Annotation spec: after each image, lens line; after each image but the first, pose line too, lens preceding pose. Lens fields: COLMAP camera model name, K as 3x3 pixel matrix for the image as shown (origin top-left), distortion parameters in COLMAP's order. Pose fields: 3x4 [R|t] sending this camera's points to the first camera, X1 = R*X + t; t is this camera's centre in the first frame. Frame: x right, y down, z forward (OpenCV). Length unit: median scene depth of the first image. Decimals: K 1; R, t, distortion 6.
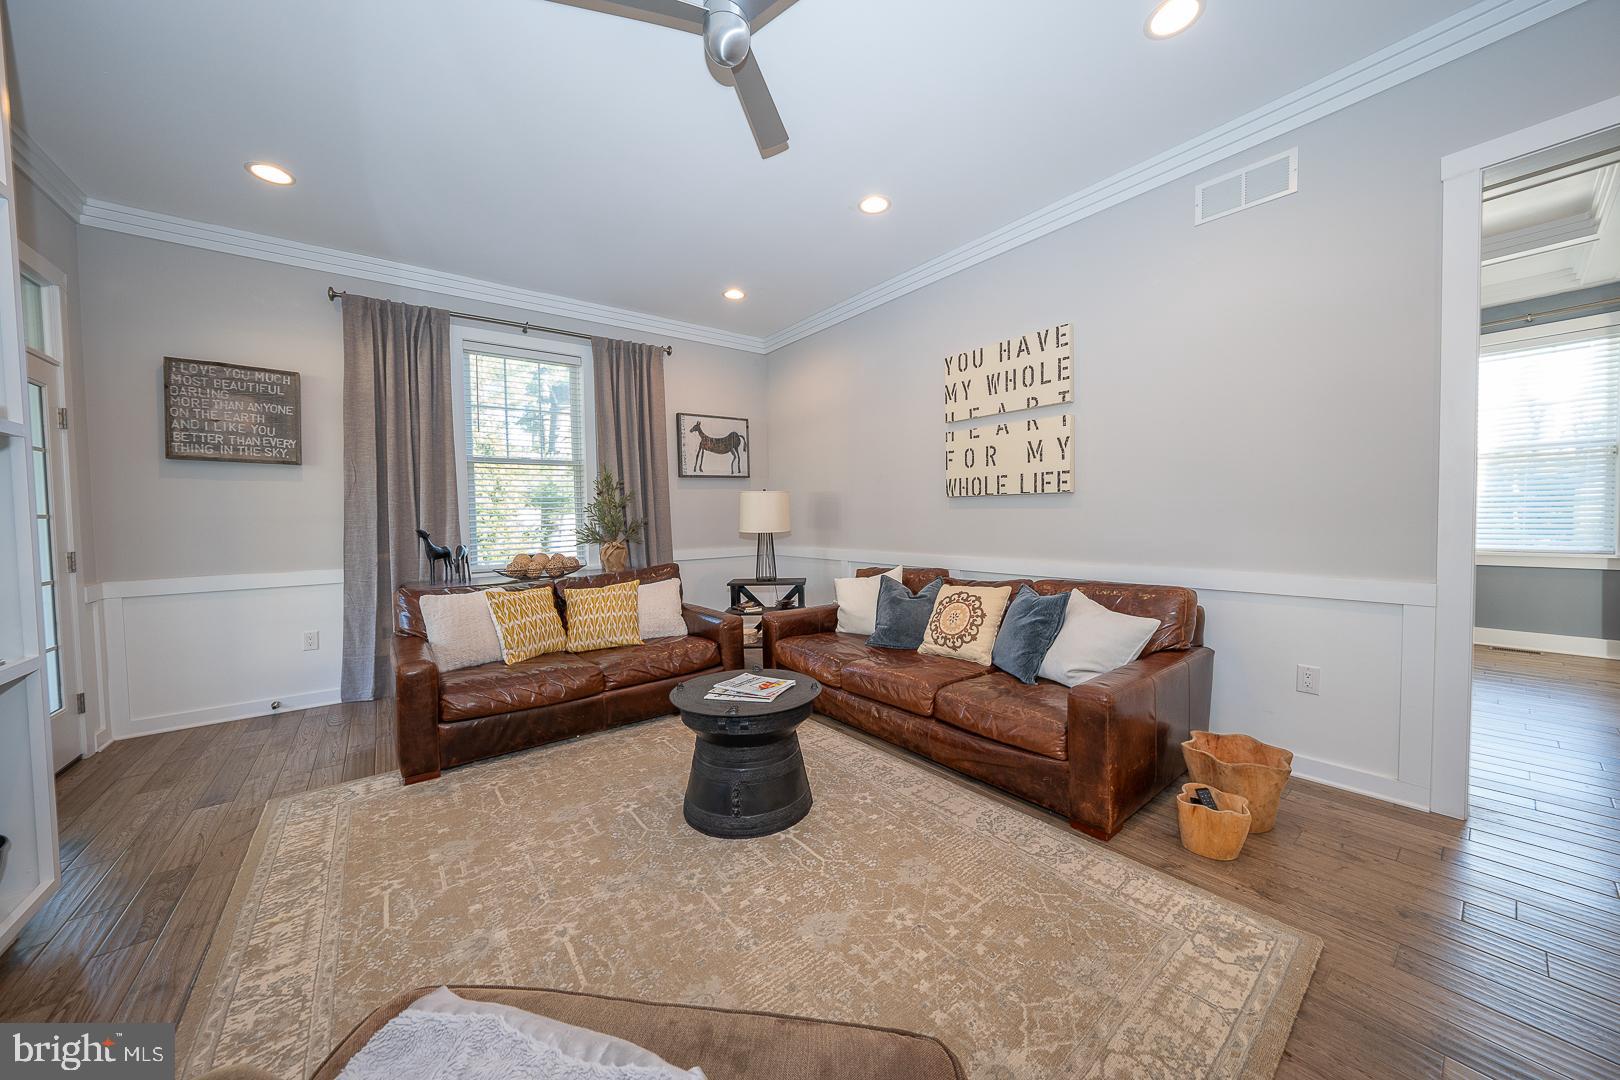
lens RADIAL K [[558.1, 0, 812.3], [0, 558.1, 535.0], [0, 0, 1]] dist [-0.023133, 0.002553]
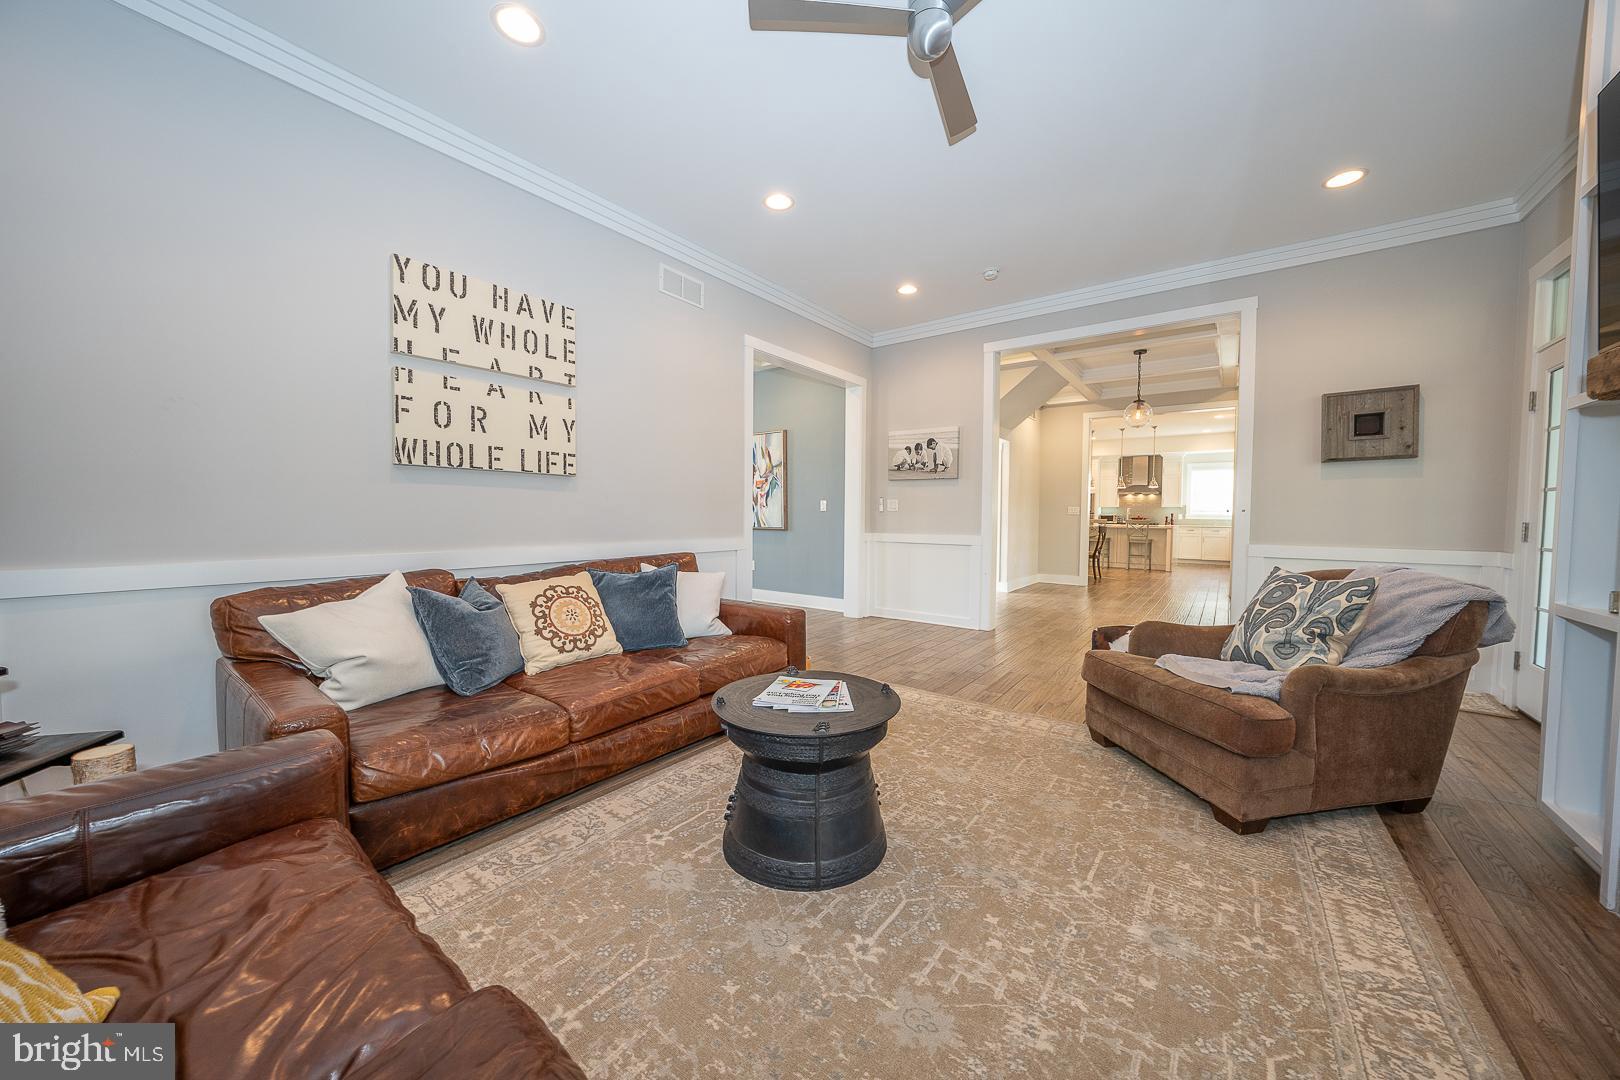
lens RADIAL K [[558.1, 0, 812.7], [0, 558.1, 535.2], [0, 0, 1]] dist [-0.023133, 0.002553]
pose [[-0.257664, -0.021892, 0.965986, -0.590274], [0.030516, 0.999060, 0.030782, 0.012638], [-0.965752, 0.037410, -0.256754, 0.788204]]
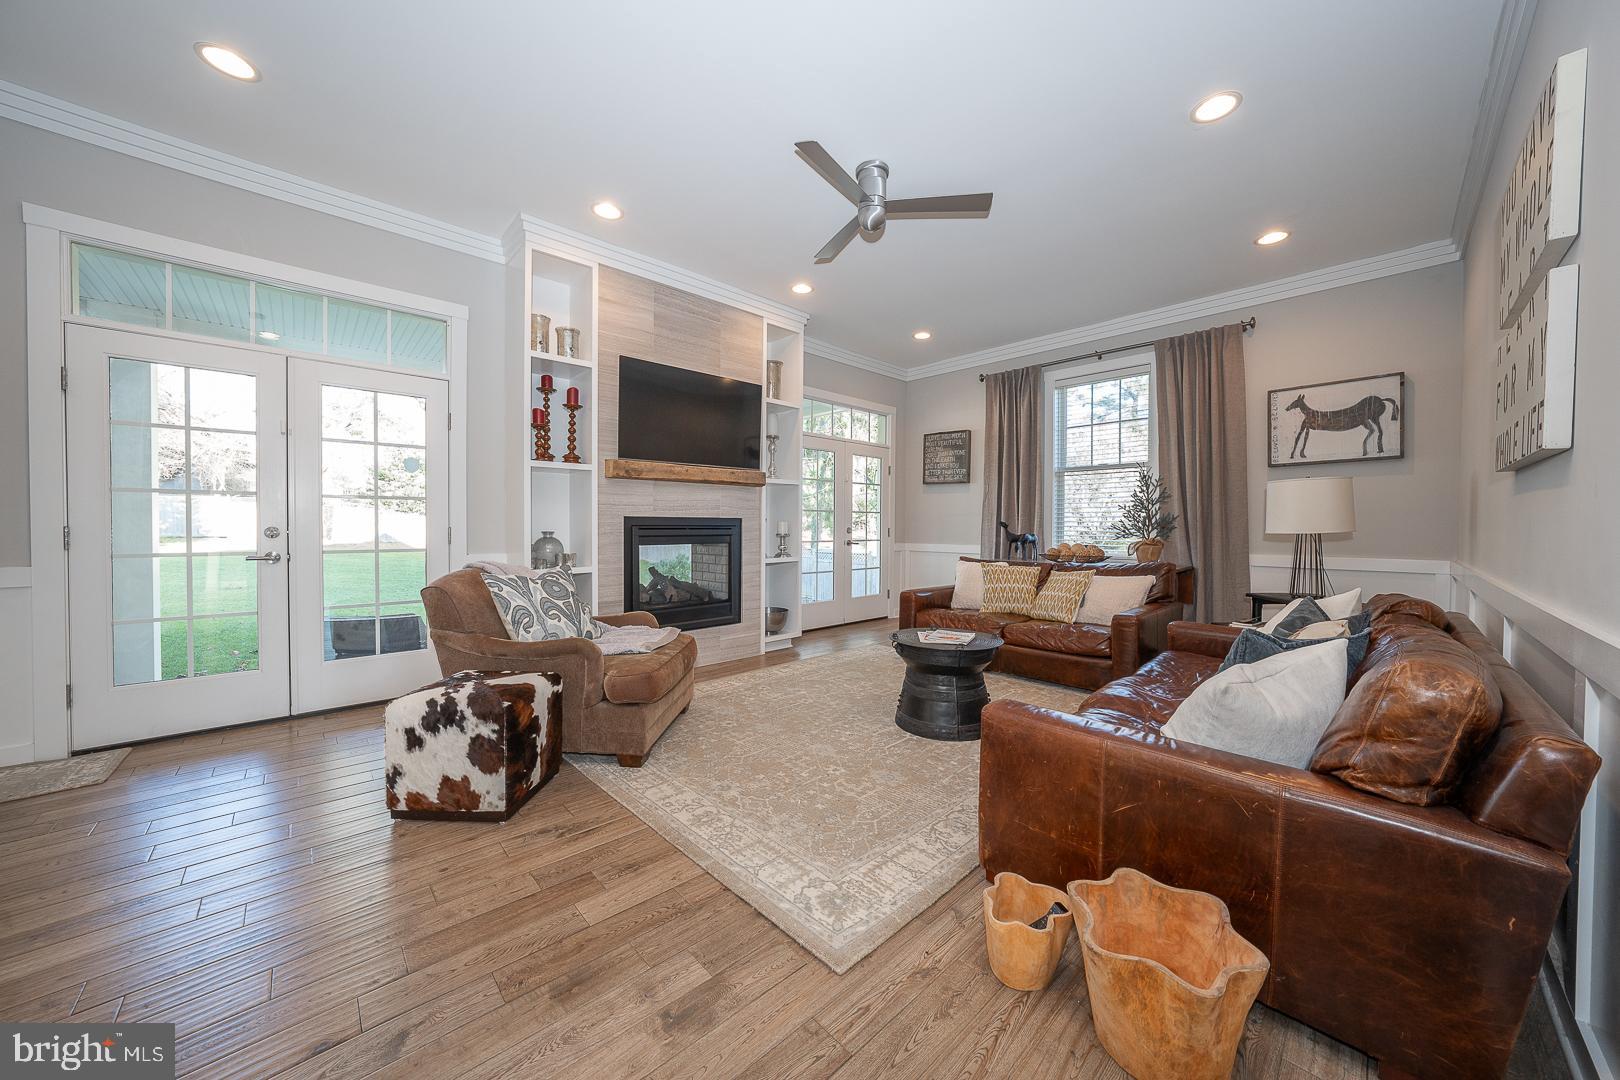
lens RADIAL K [[558.1, 0, 816.3], [0, 558.1, 535.8], [0, 0, 1]] dist [-0.023133, 0.002553]
pose [[0.100675, 0.035878, -0.994272, 0.779633], [-0.041490, 0.998632, 0.031835, 0.001650], [0.994054, 0.038048, 0.102026, 0.362226]]
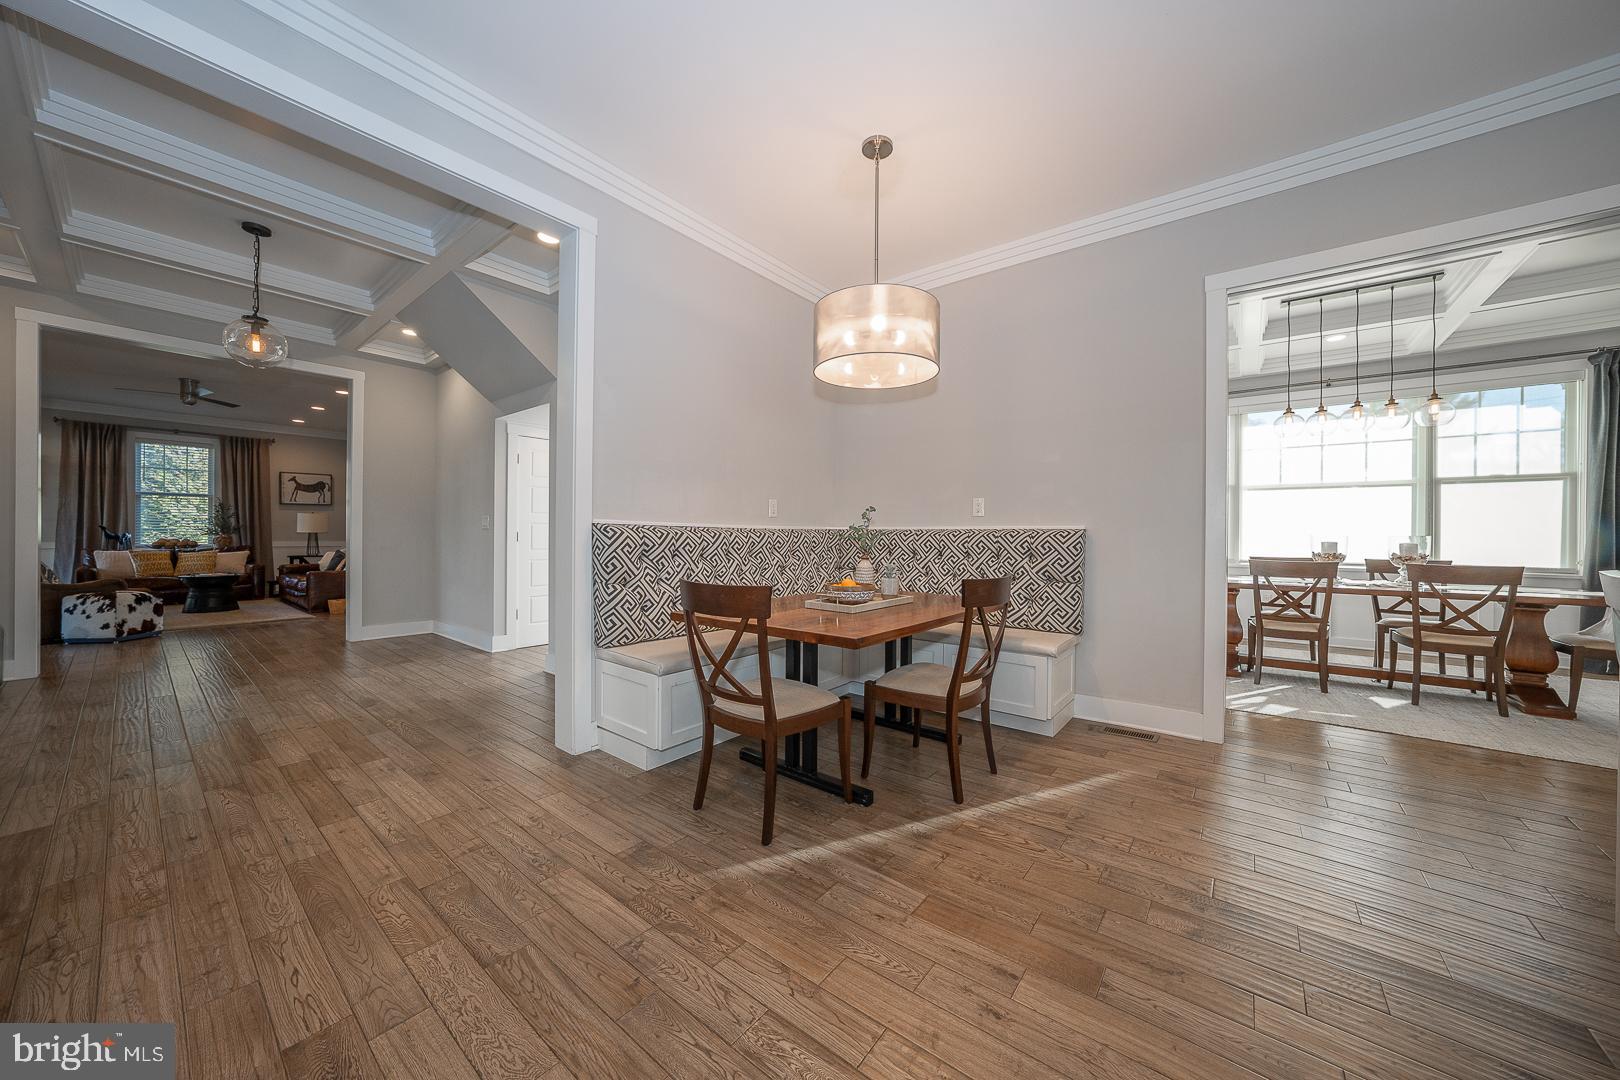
lens RADIAL K [[558.1, 0, 818.0], [0, 558.1, 538.4], [0, 0, 1]] dist [-0.023133, 0.002553]
pose [[0.970591, 0.025037, 0.239427, 1.688924], [-0.017634, 0.999299, -0.033012, 0.066498], [-0.240086, 0.027819, 0.970353, -1.935716]]
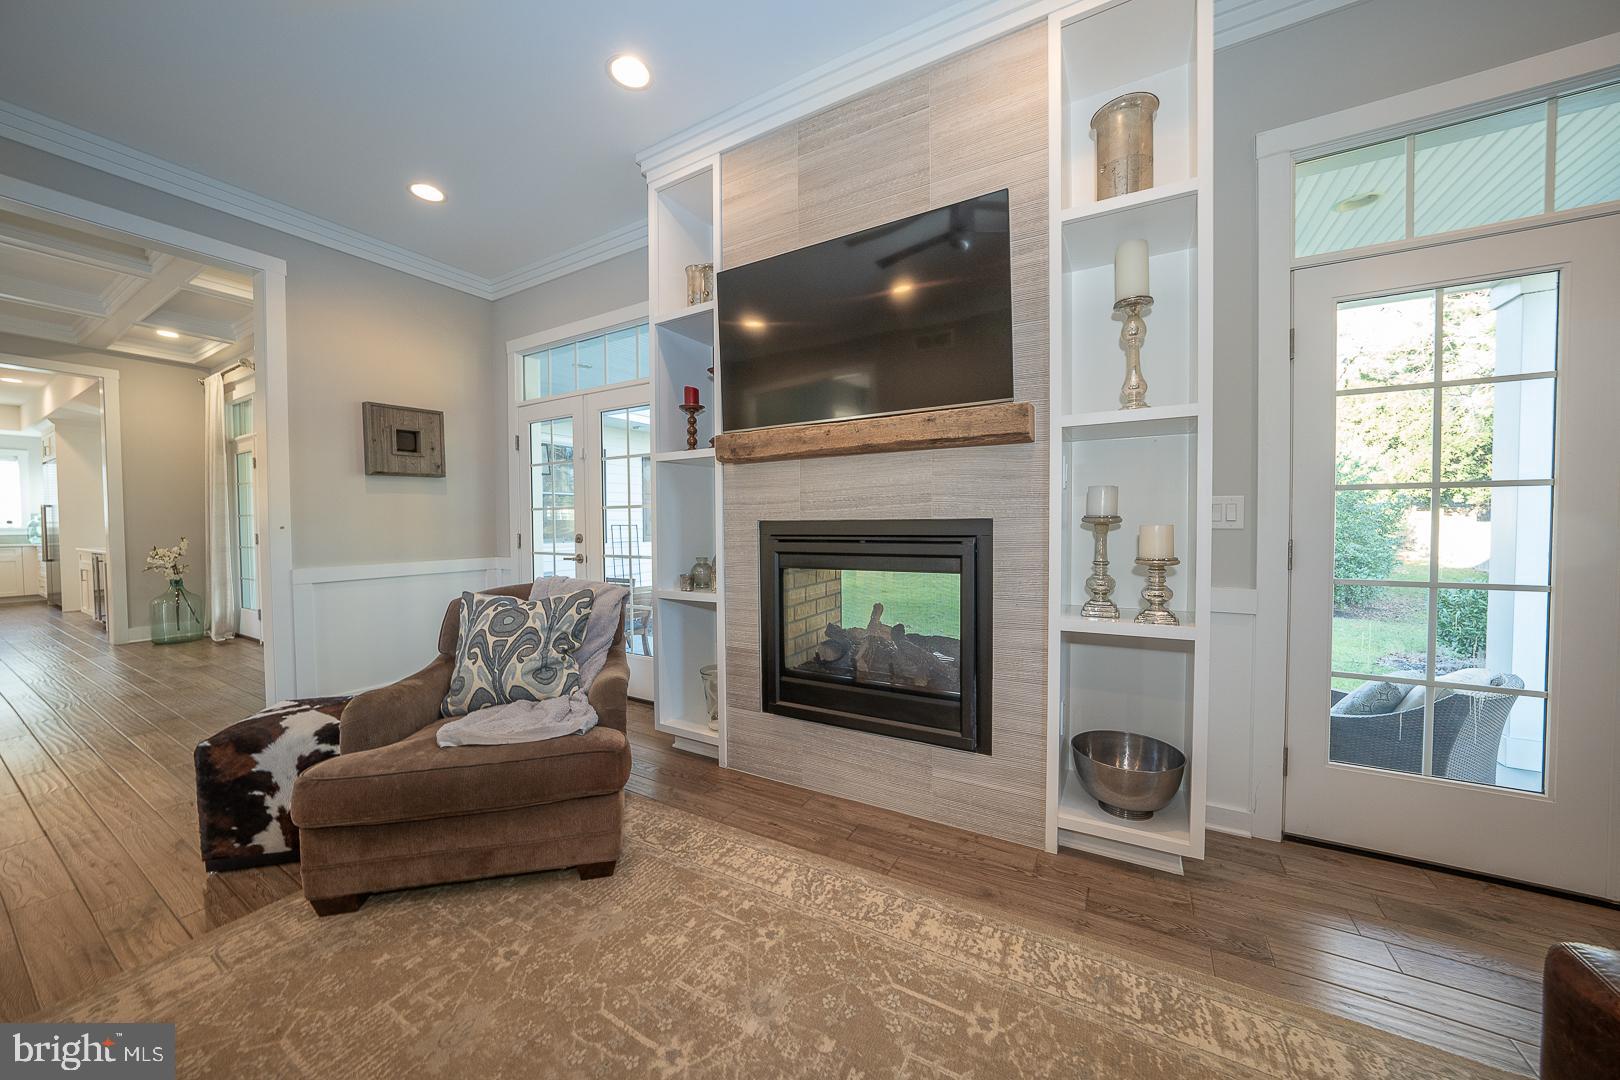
lens RADIAL K [[558.1, 0, 813.1], [0, 558.1, 536.7], [0, 0, 1]] dist [-0.023133, 0.002553]
pose [[-0.924577, 0.033864, -0.379486, -0.171150], [0.009219, 0.997739, 0.066572, -0.012636], [0.380883, 0.058053, -0.922799, 0.785625]]
